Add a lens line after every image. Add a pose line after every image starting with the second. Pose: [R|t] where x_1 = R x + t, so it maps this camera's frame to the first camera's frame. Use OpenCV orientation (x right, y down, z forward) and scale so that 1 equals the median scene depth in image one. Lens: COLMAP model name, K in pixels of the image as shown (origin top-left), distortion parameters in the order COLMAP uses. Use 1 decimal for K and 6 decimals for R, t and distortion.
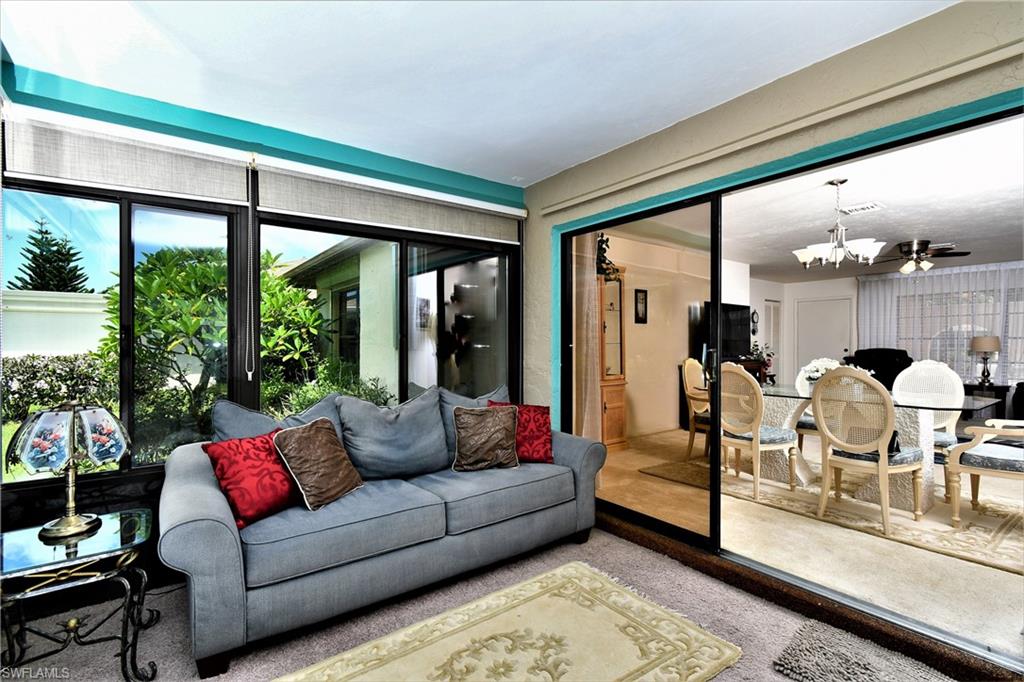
lens RADIAL K [[466.2, 0, 514.4], [0, 466.2, 344.2], [0, 0, 1]] dist [0.001708, 0.000079]
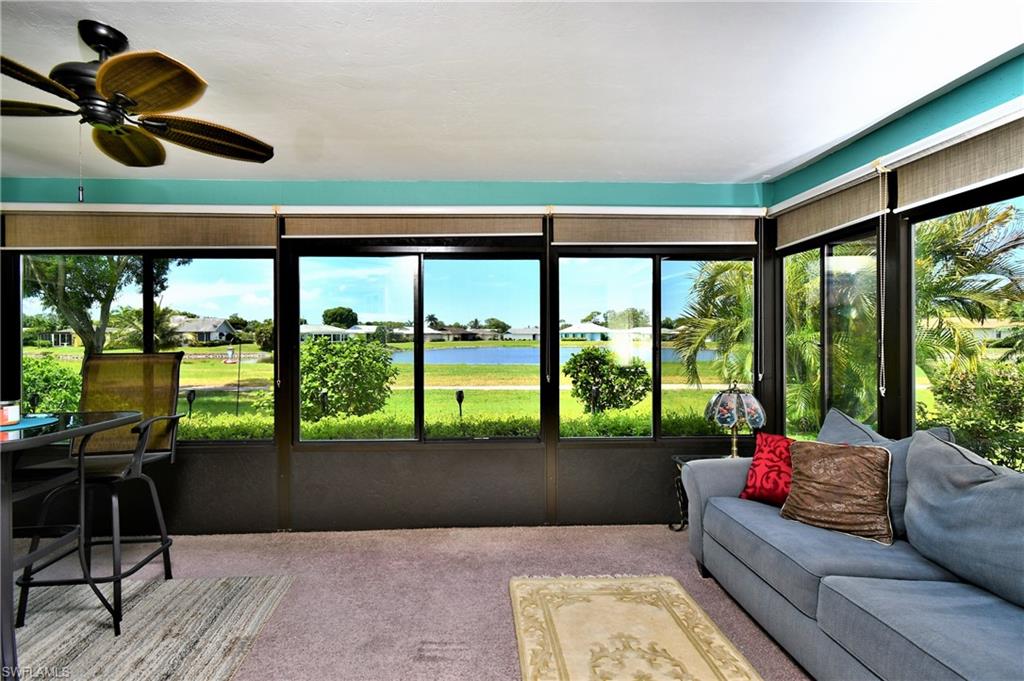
lens RADIAL K [[480.6, 0, 484.8], [0, 480.6, 341.9], [0, 0, 1]] dist [0.000132, -0.000005]
pose [[-0.575960, 0.006903, -0.817449, 0.891229], [0.001333, 0.999971, 0.007504, -0.052673], [0.817477, 0.003232, -0.575953, 1.132371]]
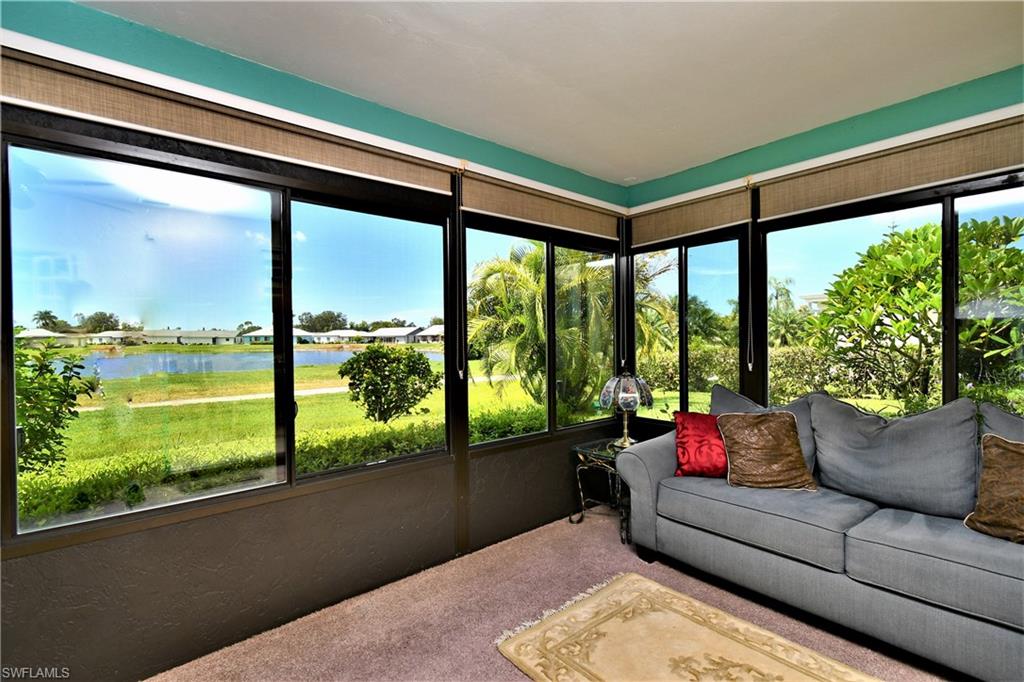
lens RADIAL K [[466.2, 0, 514.4], [0, 466.2, 344.2], [0, 0, 1]] dist [0.001708, 0.000079]
pose [[0.060872, 0.010260, -0.998093, 0.712695], [0.010023, 0.999890, 0.010890, -0.009929], [0.998095, -0.010666, 0.060763, 0.423793]]
